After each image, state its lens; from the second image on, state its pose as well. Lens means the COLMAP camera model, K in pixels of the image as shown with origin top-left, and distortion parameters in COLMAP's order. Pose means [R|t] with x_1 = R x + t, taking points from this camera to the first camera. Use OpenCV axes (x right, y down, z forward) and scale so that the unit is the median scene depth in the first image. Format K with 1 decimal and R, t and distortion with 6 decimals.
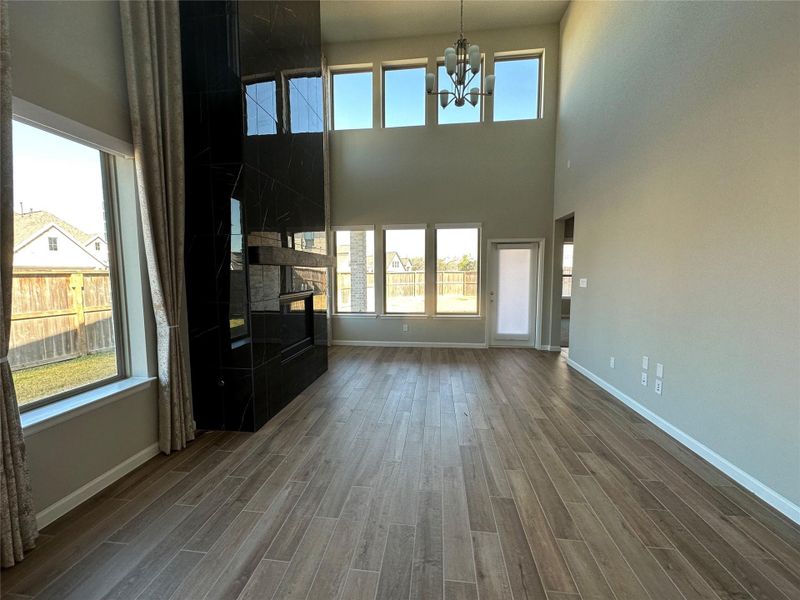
lens RADIAL K [[322.4, 0, 399.2], [0, 322.4, 300.0], [0, 0, 1]] dist [-0.006118, 0.000802]
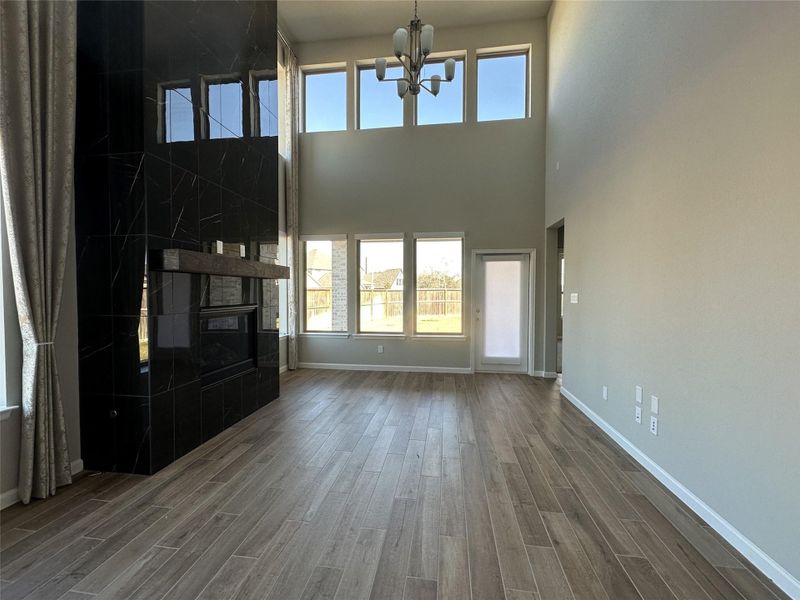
lens RADIAL K [[341.6, 0, 399.9], [0, 341.6, 299.1], [0, 0, 1]] dist [-0.003392, 0.000171]
pose [[0.999748, 0.006109, -0.021585, 0.159582], [-0.007417, 0.998107, -0.061052, 0.010782], [0.021171, 0.061197, 0.997901, 0.099448]]
